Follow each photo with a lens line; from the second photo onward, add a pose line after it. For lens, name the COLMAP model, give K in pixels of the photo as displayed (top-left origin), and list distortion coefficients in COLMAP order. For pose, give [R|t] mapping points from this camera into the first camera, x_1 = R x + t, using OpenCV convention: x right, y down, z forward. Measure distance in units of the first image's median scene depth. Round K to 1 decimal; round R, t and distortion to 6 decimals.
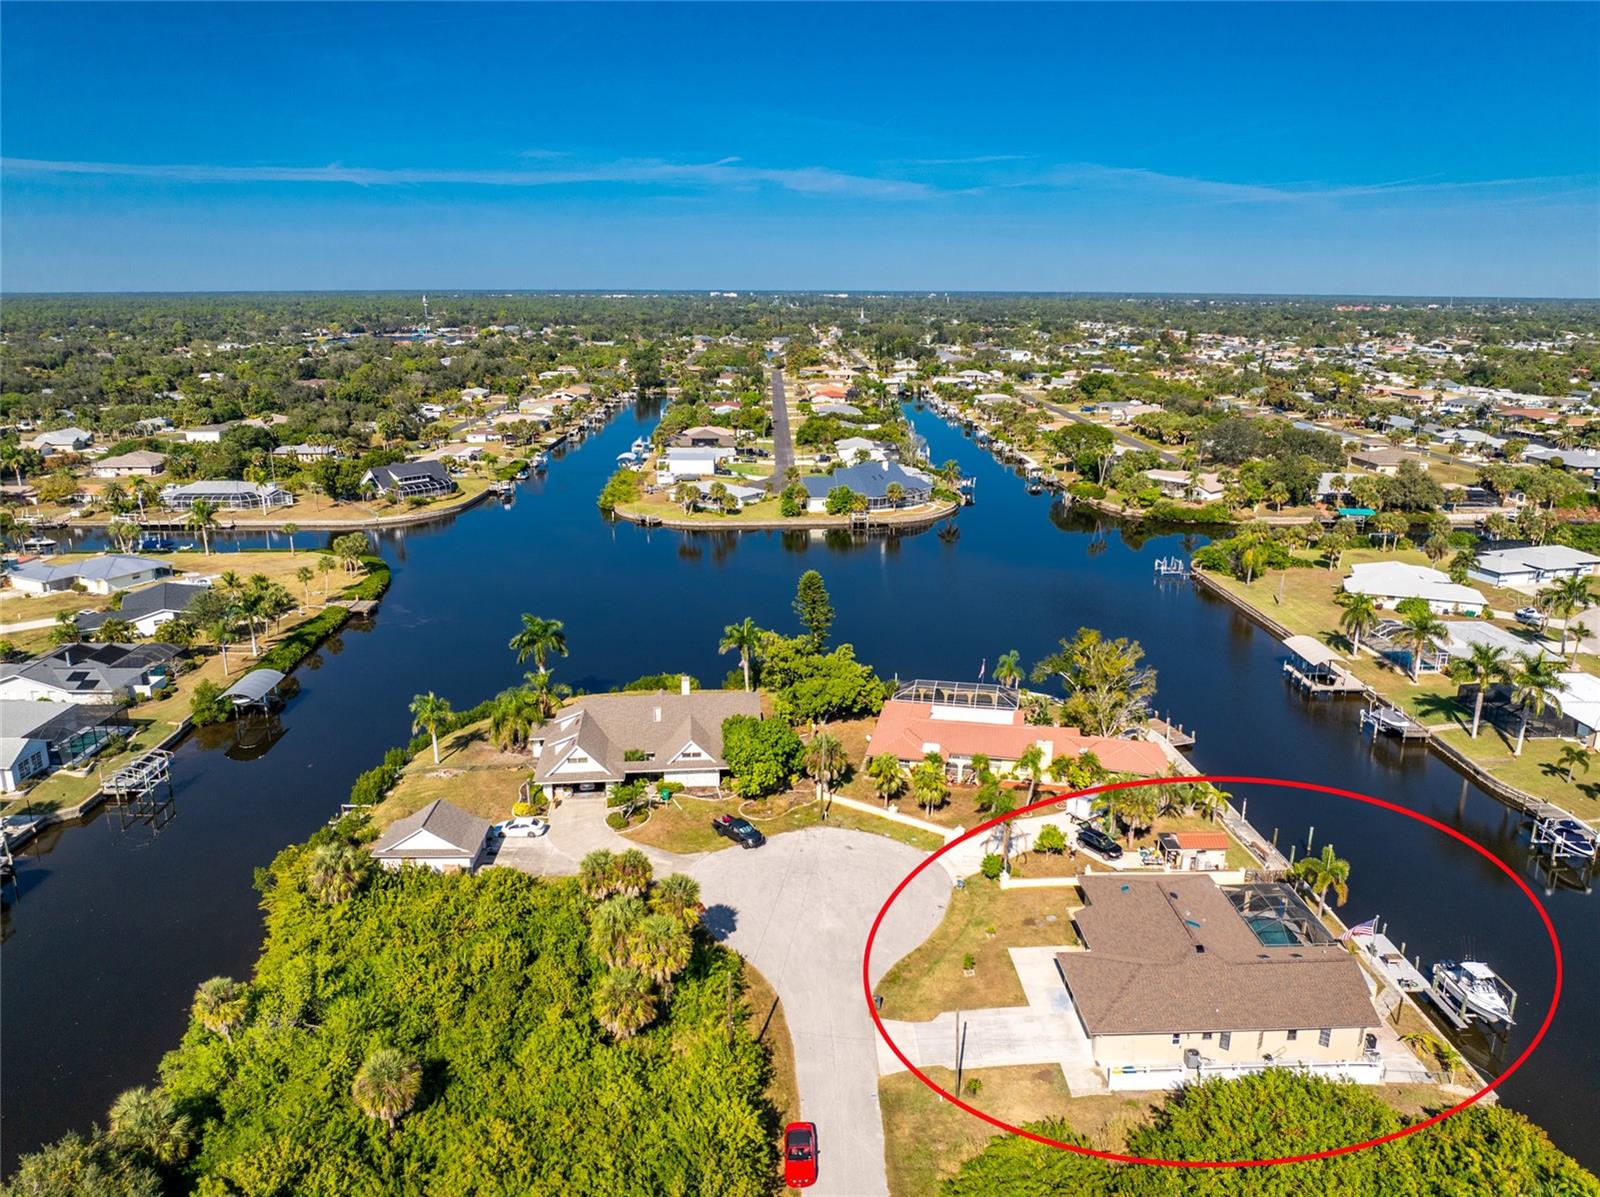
lens RADIAL K [[1117.9, 0, 800.0], [0, 1117.9, 598.5], [0, 0, 1]] dist [-0.023250, -0.023471]
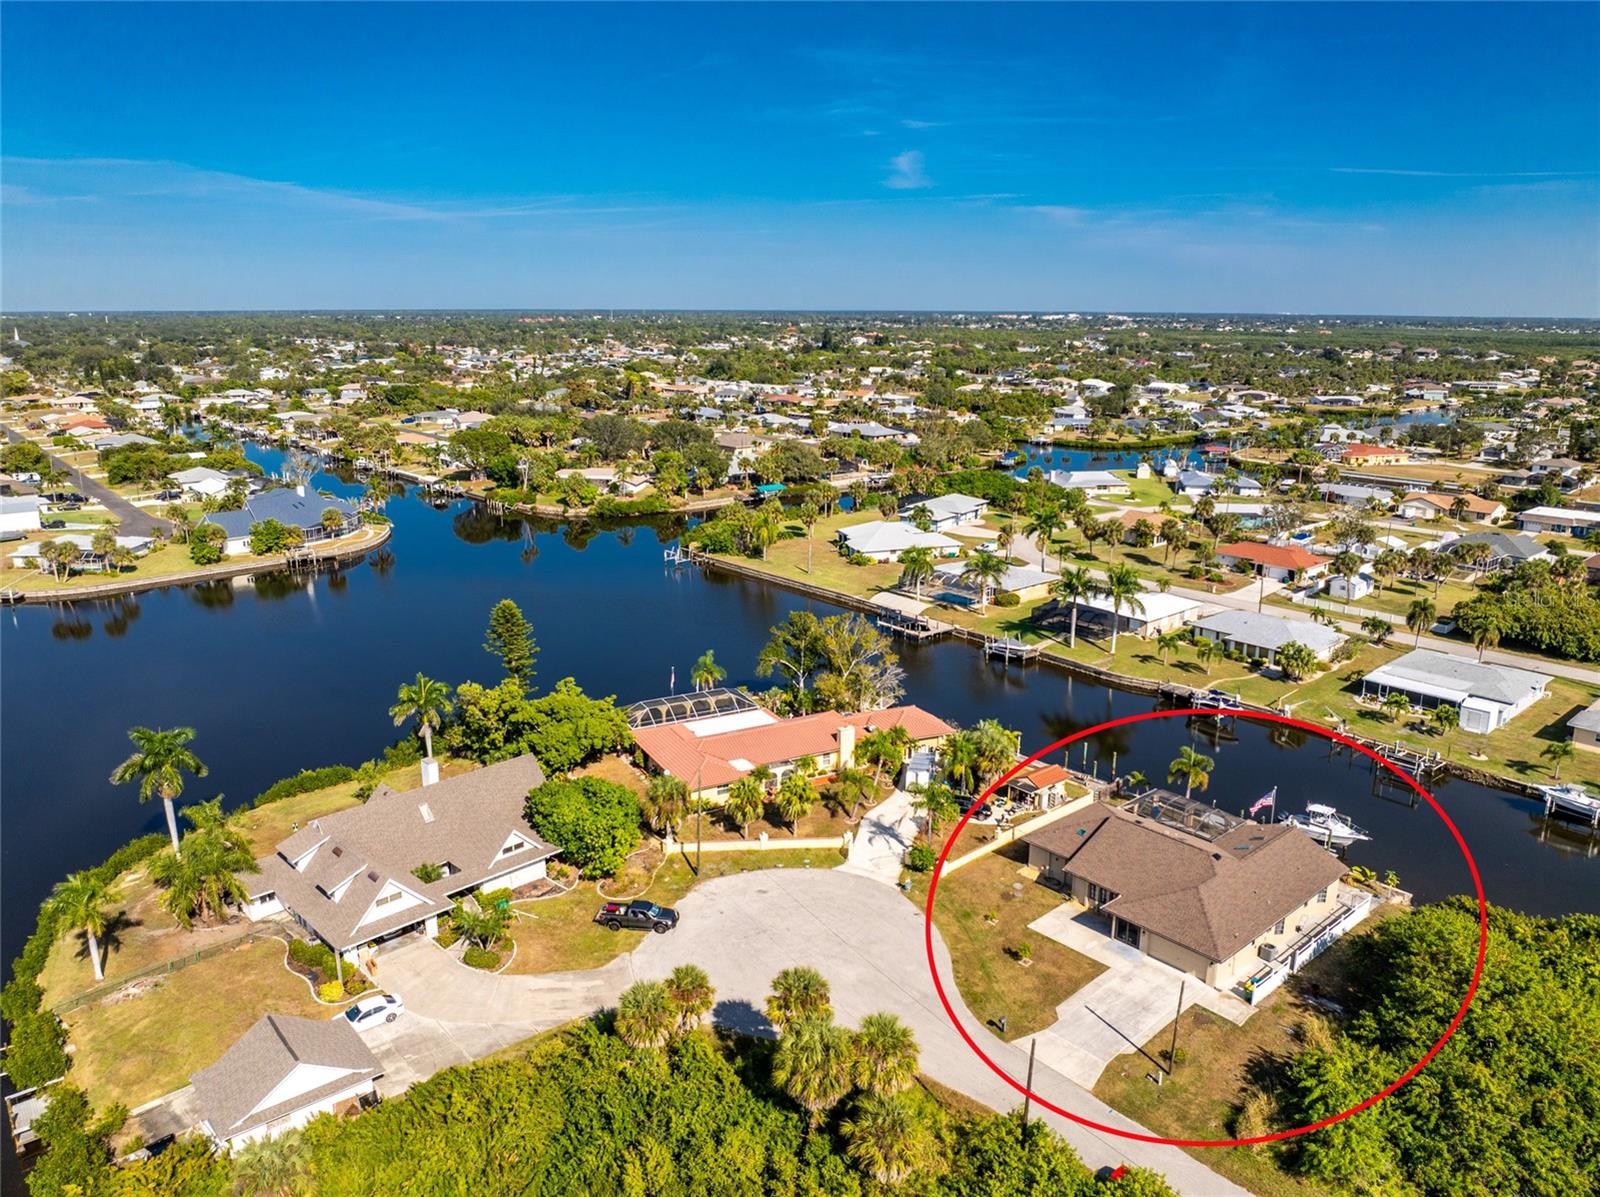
lens RADIAL K [[1110.6, 0, 800.0], [0, 1110.6, 598.5], [0, 0, 1]] dist [-0.021297, -0.032680]
pose [[0.774447, -0.158417, 0.612484, -0.303546], [0.165485, 0.985159, 0.045564, -0.025963], [-0.610612, 0.066070, 0.789169, 0.202004]]
